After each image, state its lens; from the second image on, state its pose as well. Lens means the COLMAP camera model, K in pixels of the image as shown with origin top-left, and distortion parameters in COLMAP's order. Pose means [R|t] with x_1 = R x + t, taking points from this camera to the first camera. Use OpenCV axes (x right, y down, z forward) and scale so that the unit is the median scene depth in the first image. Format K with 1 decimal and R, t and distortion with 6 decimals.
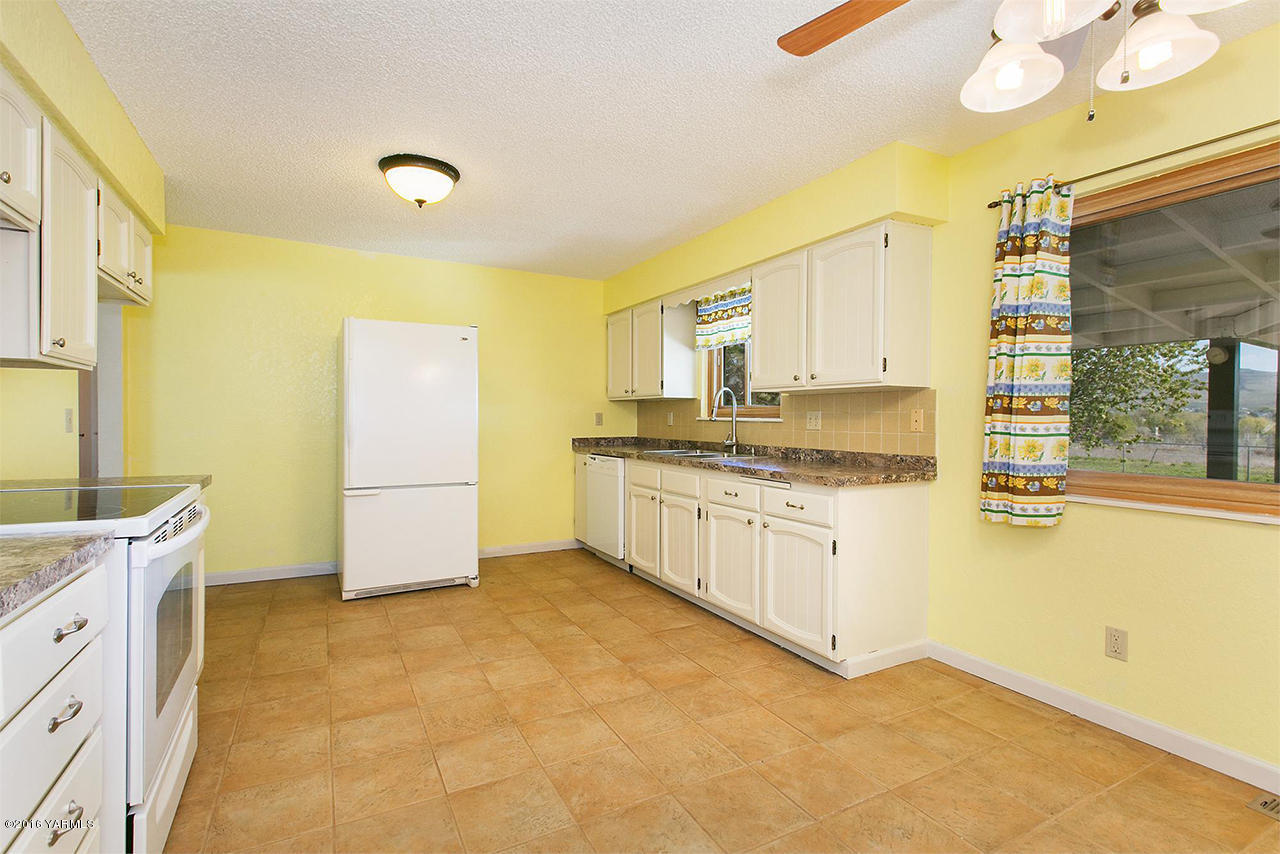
lens RADIAL K [[581.8, 0, 628.4], [0, 581.8, 418.8], [0, 0, 1]] dist [-0.000181, 0.000009]
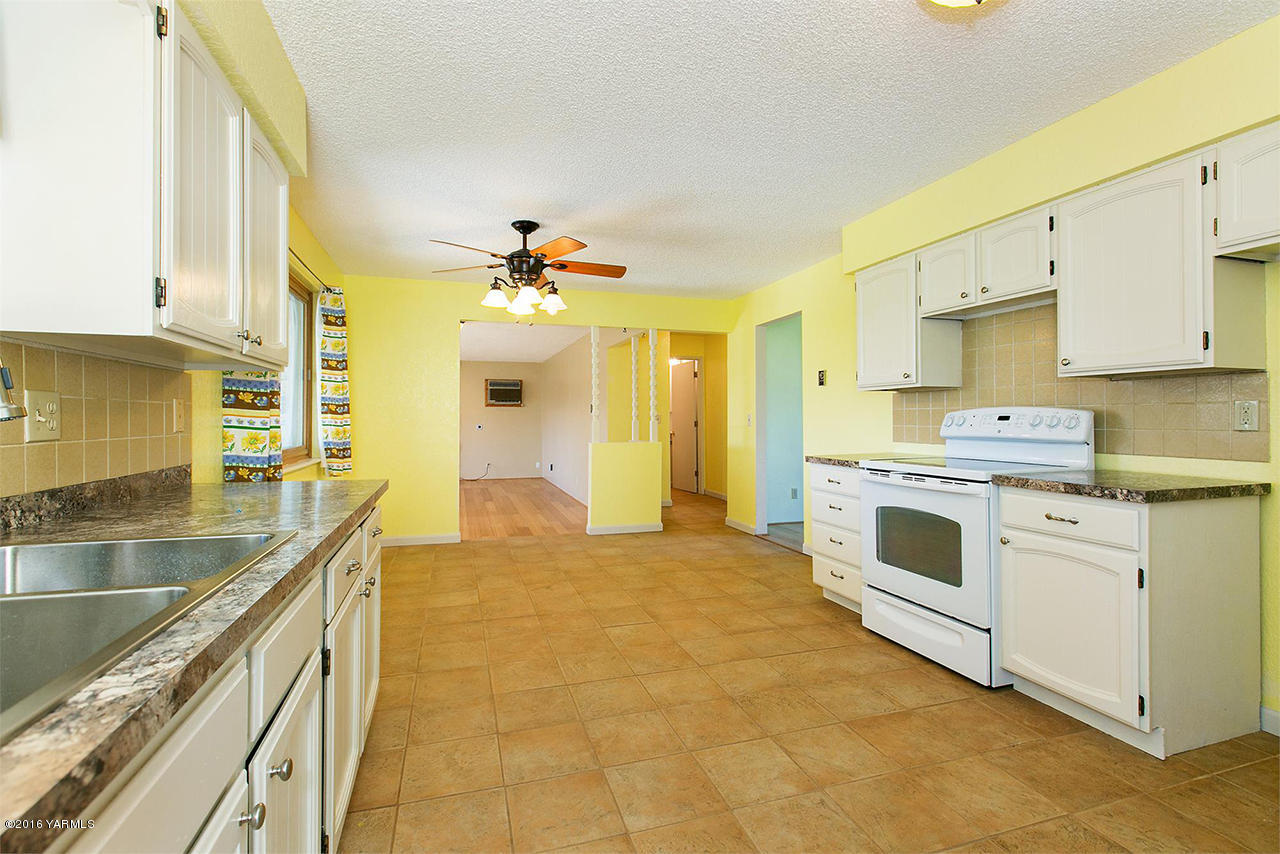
lens RADIAL K [[581.8, 0, 626.5], [0, 581.8, 419.4], [0, 0, 1]] dist [-0.000181, 0.000009]
pose [[-0.981757, -0.006681, 0.190023, -0.190497], [-0.005386, 0.999959, 0.007333, 0.001601], [-0.190064, 0.006176, -0.981752, 1.935813]]
